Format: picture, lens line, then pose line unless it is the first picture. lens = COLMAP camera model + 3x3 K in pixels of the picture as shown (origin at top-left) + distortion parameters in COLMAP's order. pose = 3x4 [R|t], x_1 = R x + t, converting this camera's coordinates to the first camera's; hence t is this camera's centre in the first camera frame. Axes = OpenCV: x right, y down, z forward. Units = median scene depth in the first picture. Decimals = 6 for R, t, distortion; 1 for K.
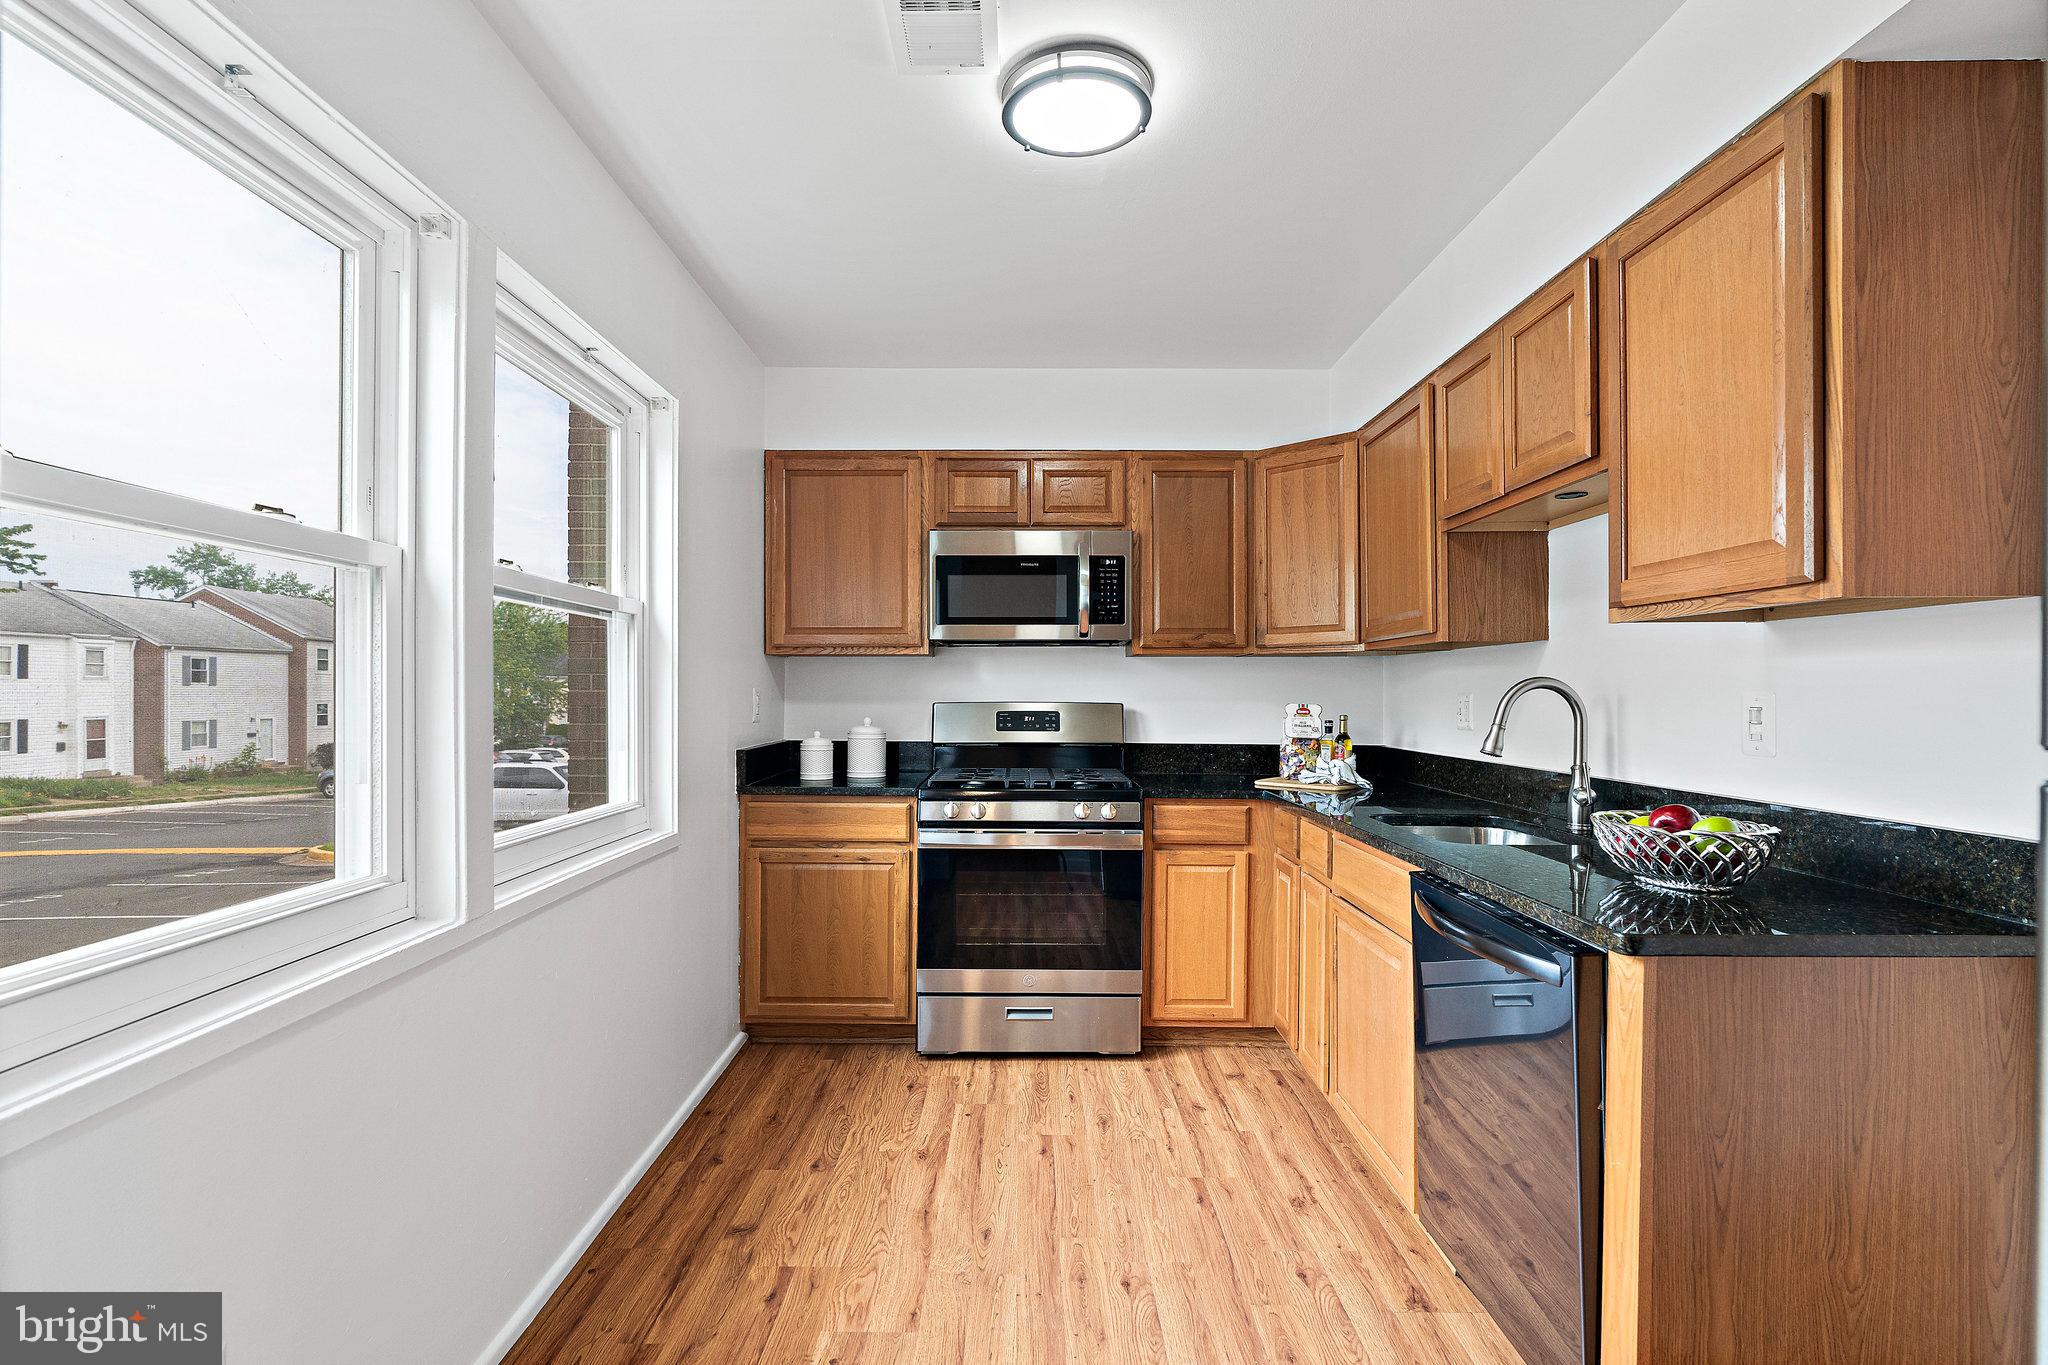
lens RADIAL K [[945.3, 0, 1009.2], [0, 945.3, 684.9], [0, 0, 1]] dist [-0.013095, 0.003107]
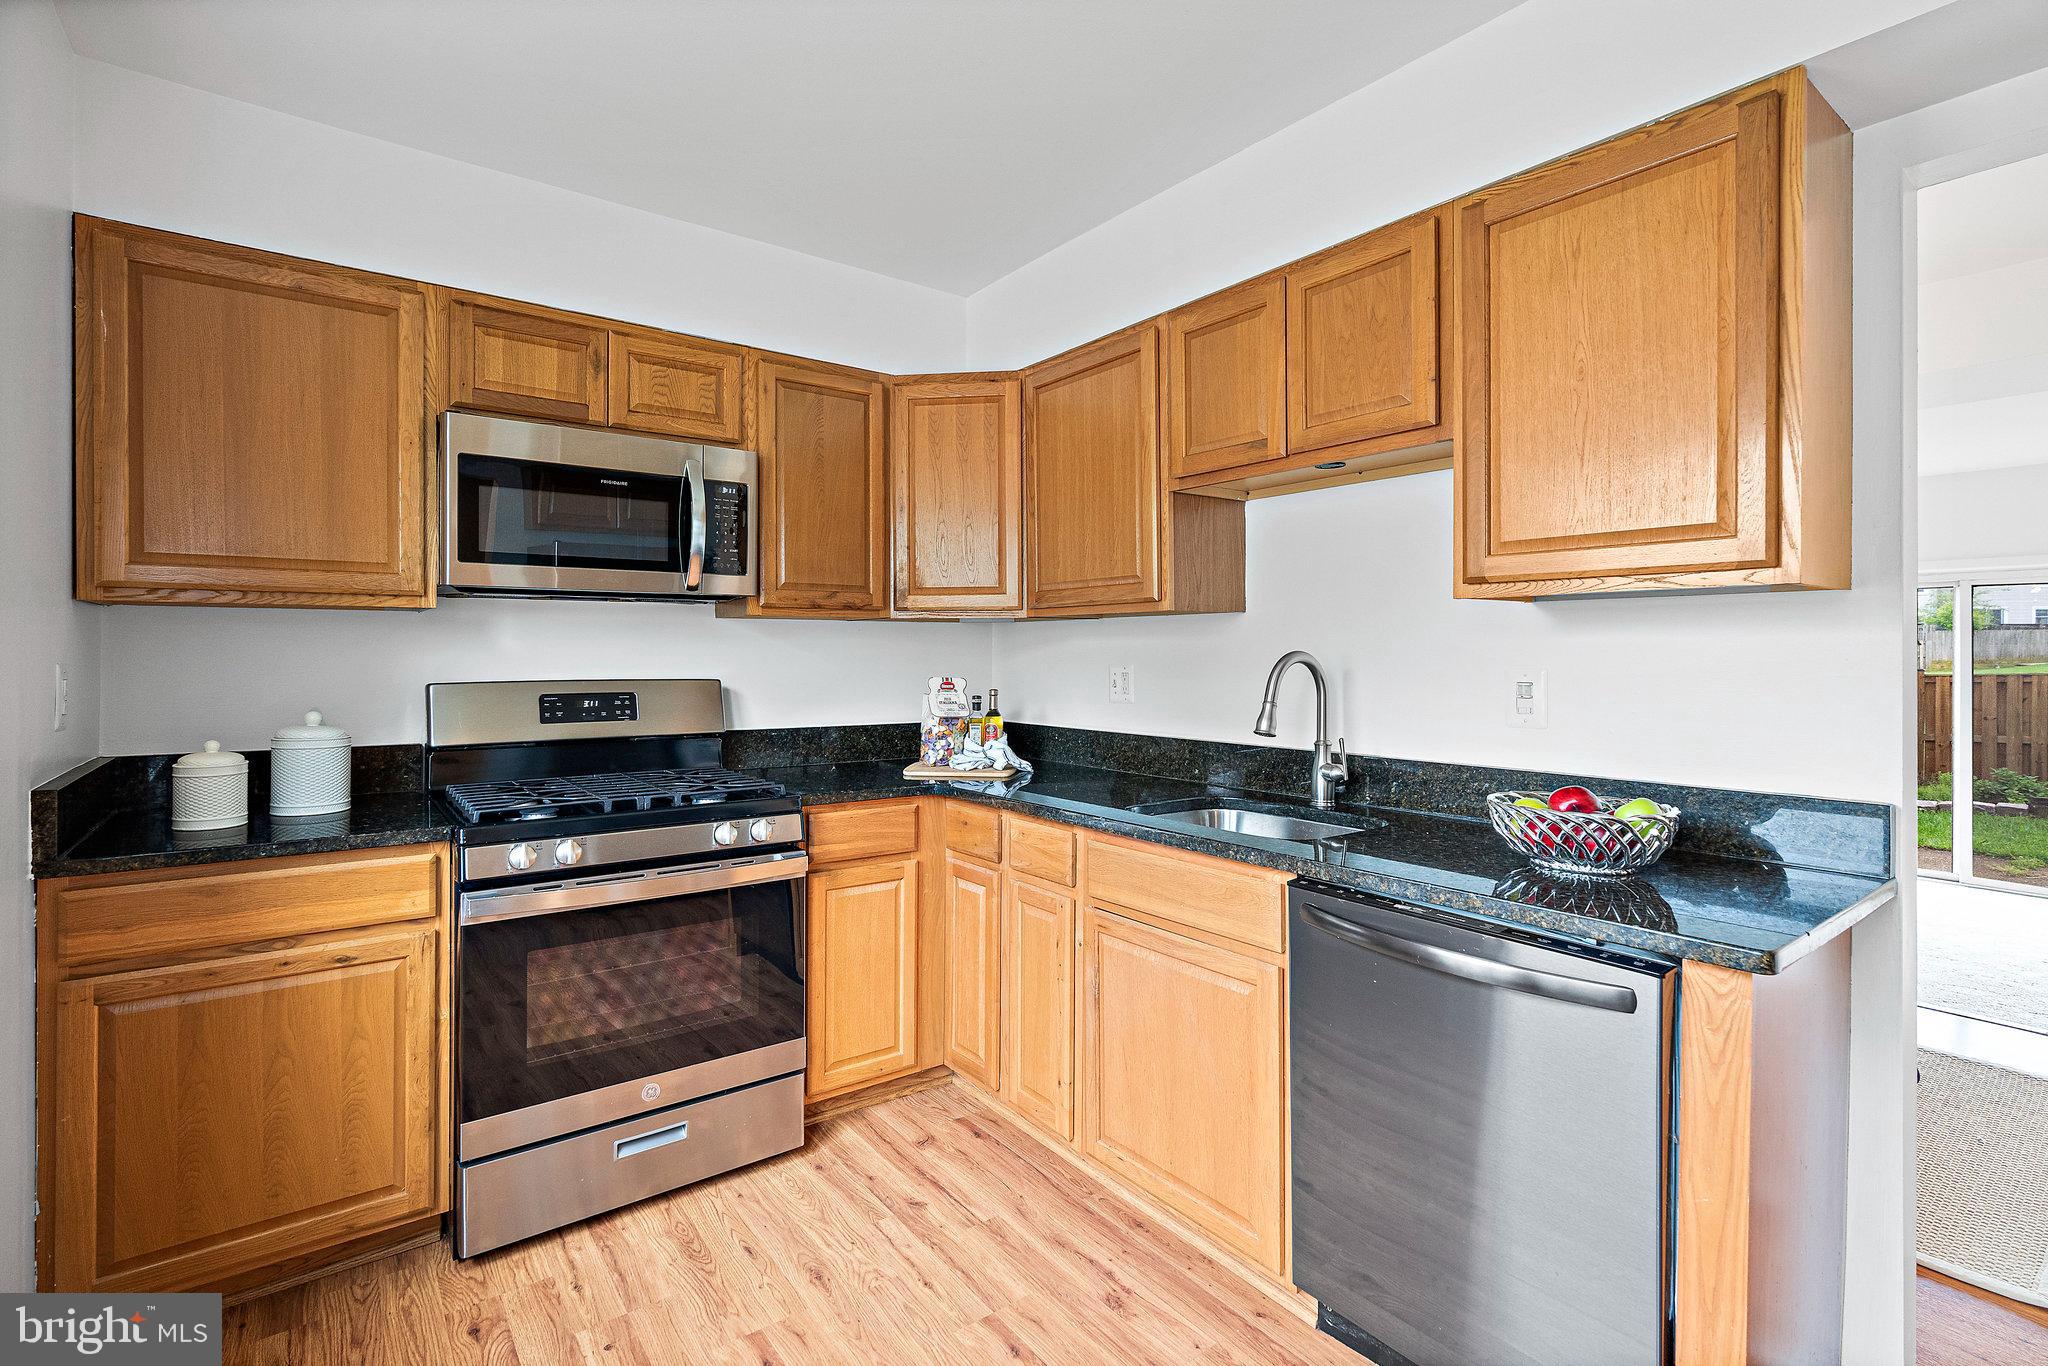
lens RADIAL K [[945.3, 0, 1023.1], [0, 945.3, 651.9], [0, 0, 1]] dist [-0.013095, 0.003107]
pose [[0.792253, -0.000823, 0.610192, -0.175282], [-0.002659, 0.999985, 0.004802, -0.008096], [-0.610187, -0.005427, 0.792239, 0.292084]]
